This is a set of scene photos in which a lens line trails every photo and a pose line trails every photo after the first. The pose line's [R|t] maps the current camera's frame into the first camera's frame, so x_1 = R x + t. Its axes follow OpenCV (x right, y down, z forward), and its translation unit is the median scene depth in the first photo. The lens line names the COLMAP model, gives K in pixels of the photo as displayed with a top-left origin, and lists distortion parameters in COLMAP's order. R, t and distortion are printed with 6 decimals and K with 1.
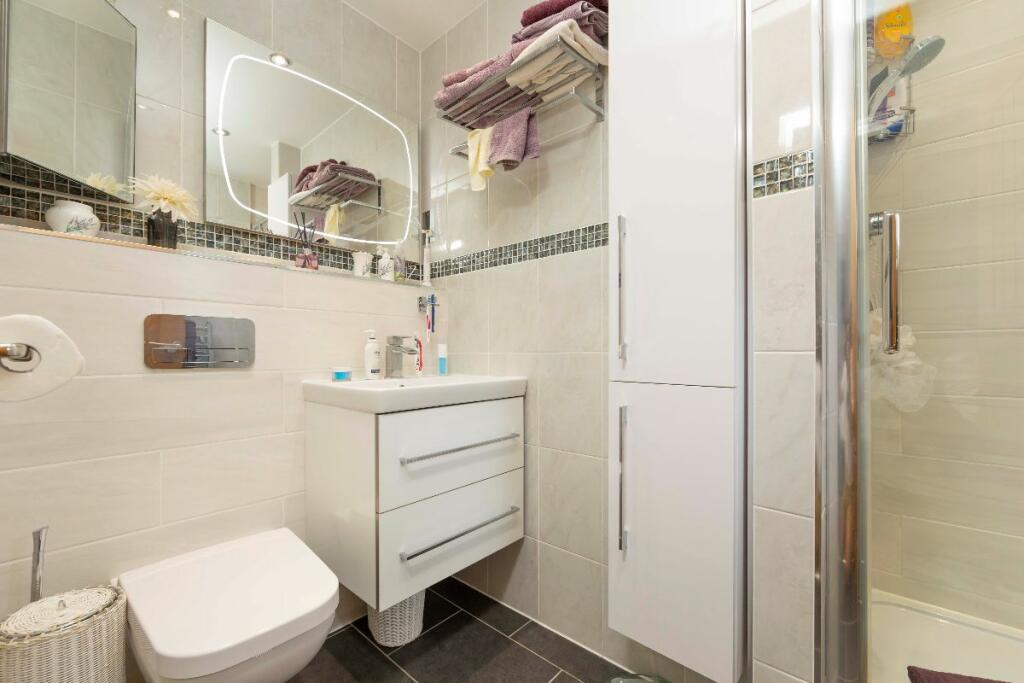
lens RADIAL K [[406.2, 0, 518.8], [0, 406.2, 349.5], [0, 0, 1]] dist [-0.003617, 0.000070]
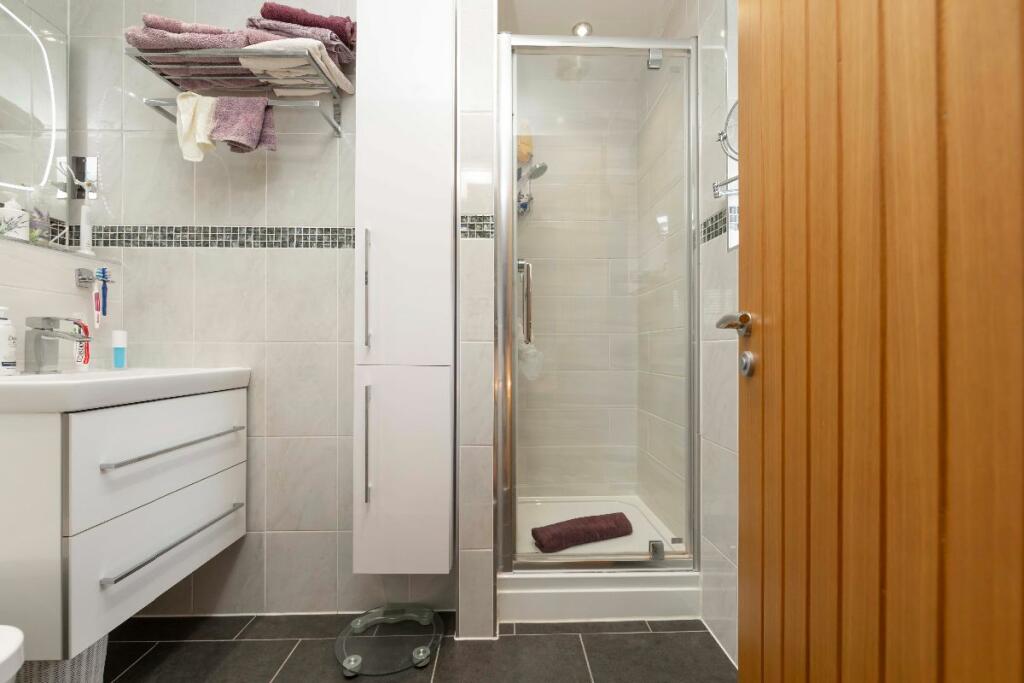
lens RADIAL K [[406.2, 0, 508.0], [0, 406.2, 345.3], [0, 0, 1]] dist [-0.003617, 0.000070]
pose [[0.735147, 0.013133, 0.677780, -0.197275], [-0.006455, 0.999903, -0.012373, 0.024094], [-0.677877, 0.004721, 0.735160, -0.136040]]
